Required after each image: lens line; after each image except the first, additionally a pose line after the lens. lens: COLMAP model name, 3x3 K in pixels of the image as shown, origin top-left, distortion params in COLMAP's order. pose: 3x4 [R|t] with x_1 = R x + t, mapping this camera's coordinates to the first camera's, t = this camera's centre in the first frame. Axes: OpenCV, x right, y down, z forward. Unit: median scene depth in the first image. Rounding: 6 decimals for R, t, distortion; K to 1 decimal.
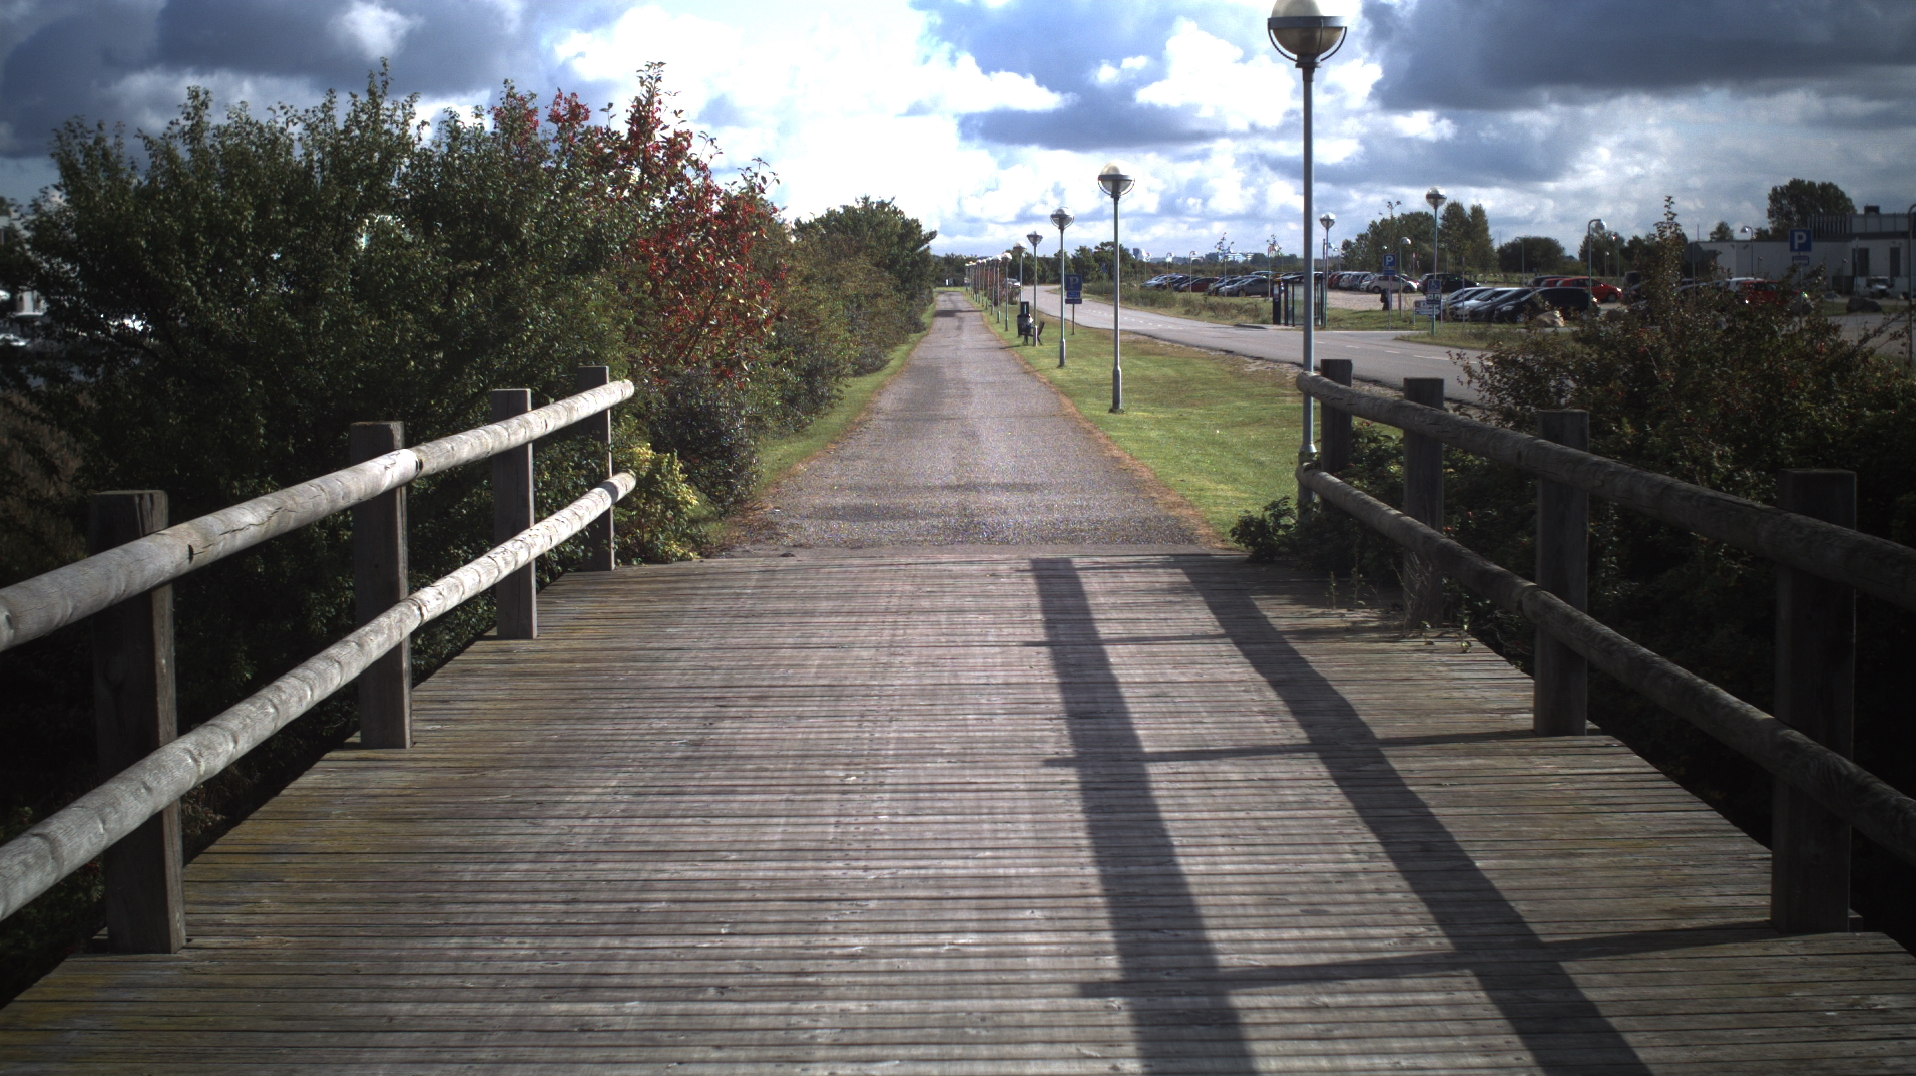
lens RADIAL K [[3488.2, 0, 958.0], [0, 3488.2, 538.0], [0, 0, 1]] dist [-0.296665, 0.402468]
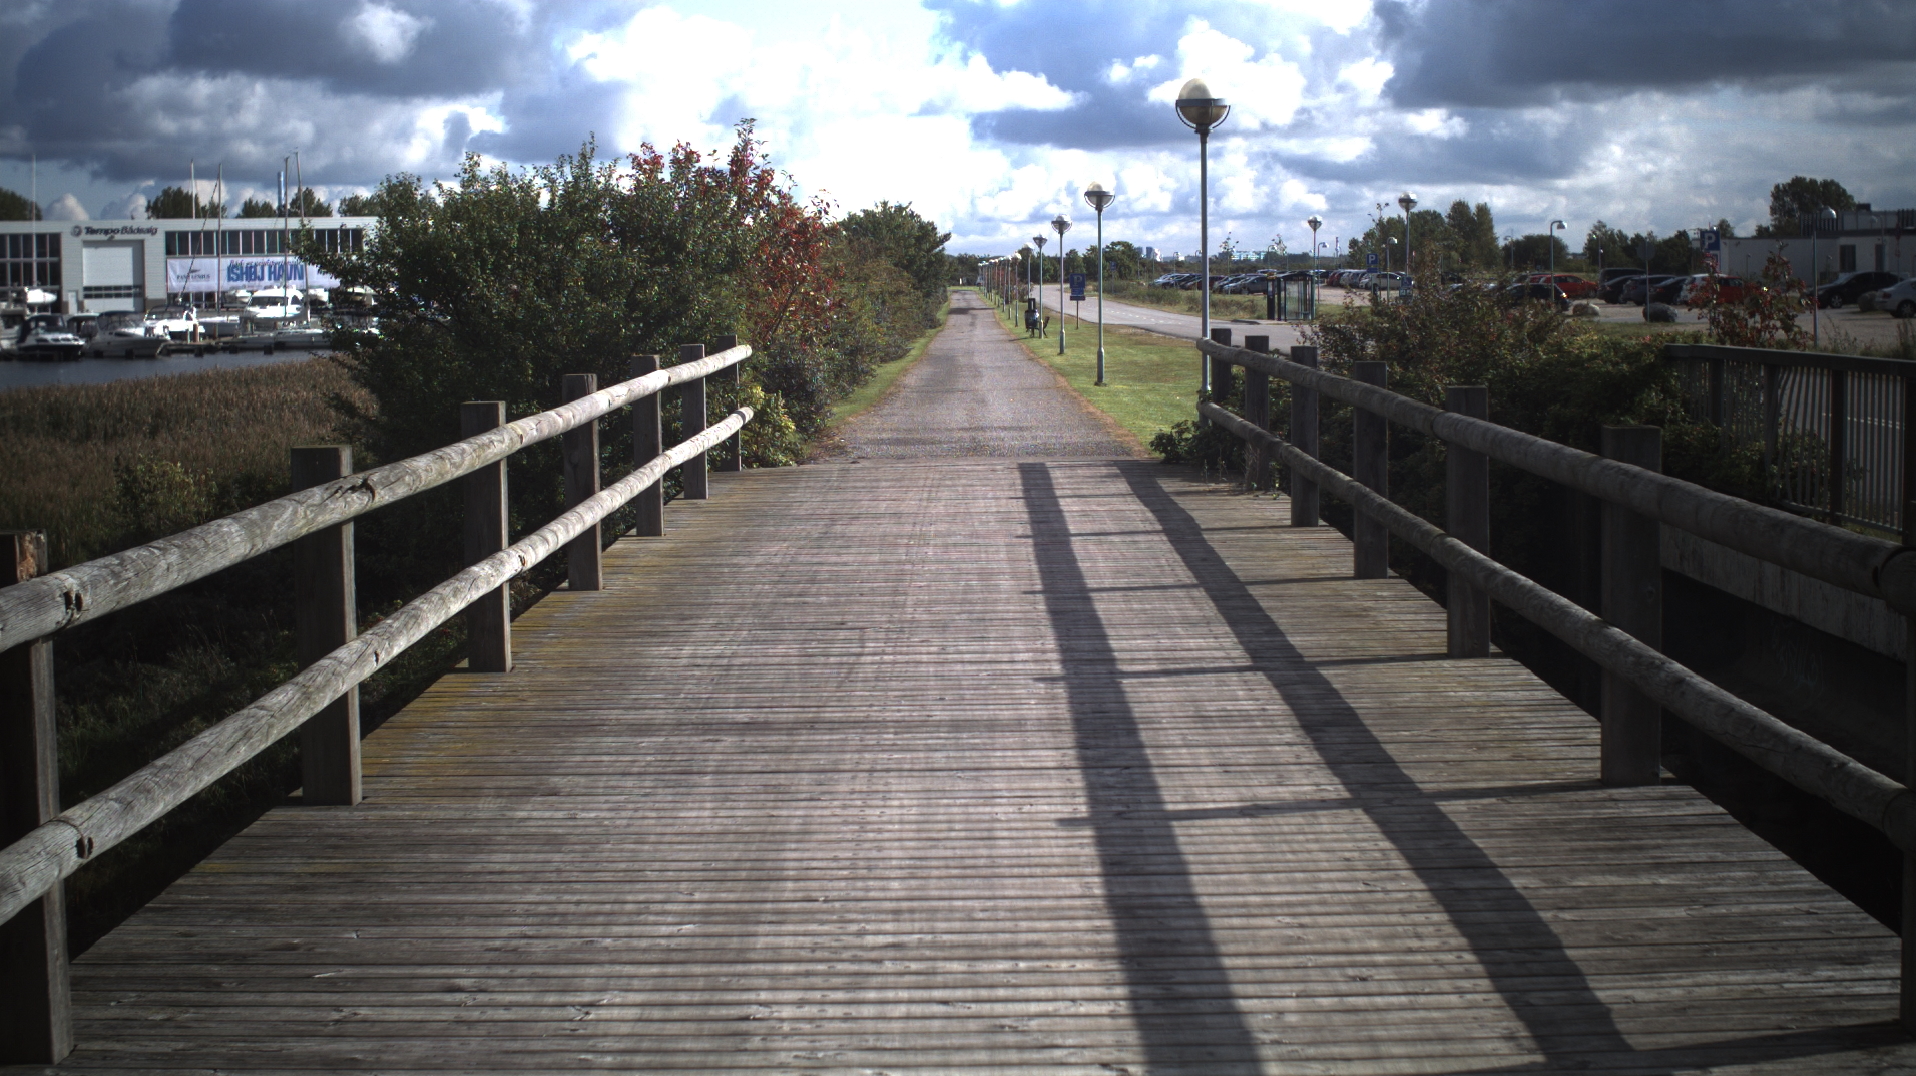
lens RADIAL K [[3489.9, 0, 769.3], [0, 3489.9, 540.8], [0, 0, 1]] dist [-0.323098, 0.328392]
pose [[0.998306, -0.001890, -0.058145, 0.000255], [0.001939, 0.999998, 0.000785, 0.009098], [0.058143, -0.000896, 0.998308, -0.119303]]
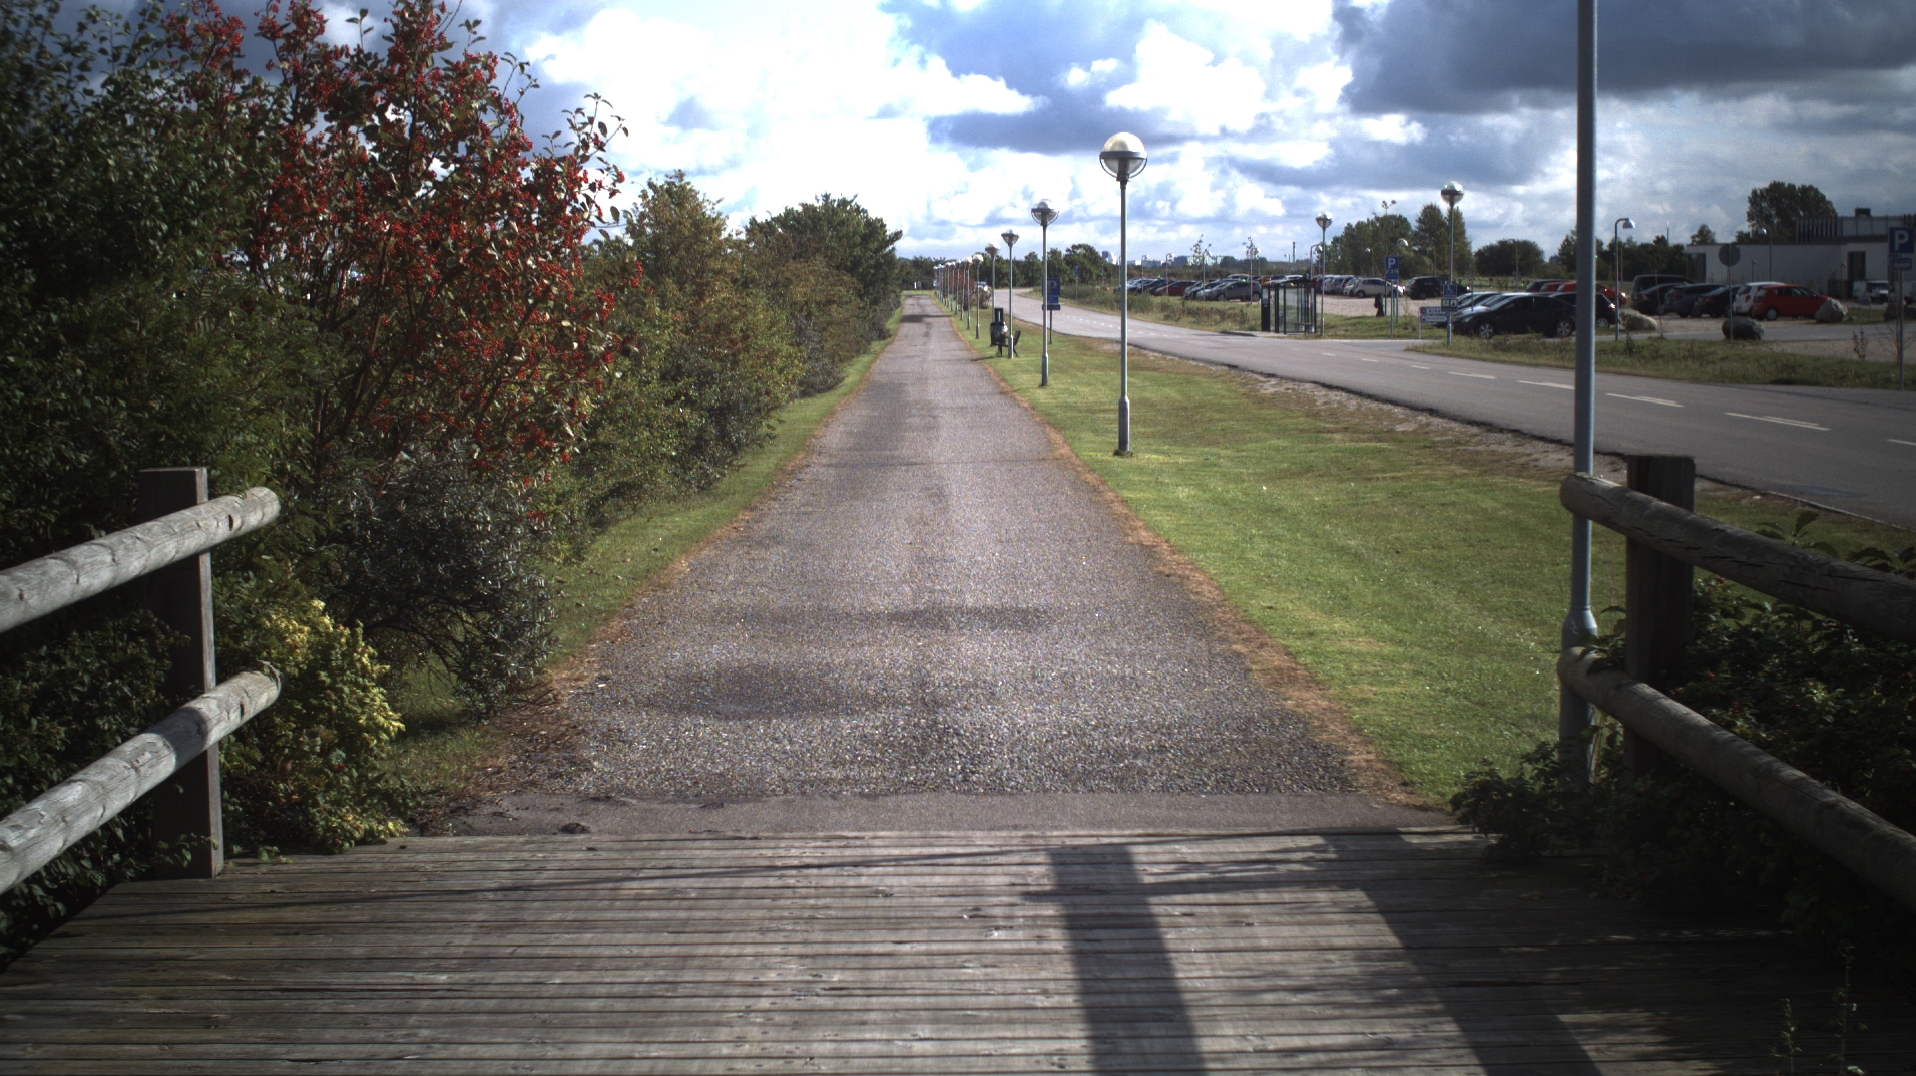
lens RADIAL K [[3488.2, 0, 958.0], [0, 3488.2, 538.0], [0, 0, 1]] dist [-0.296665, 0.402468]
pose [[0.999960, 0.000811, 0.008922, 0.000749], [-0.000804, 0.999999, -0.000850, -0.009145], [-0.008923, 0.000843, 0.999960, 0.118631]]
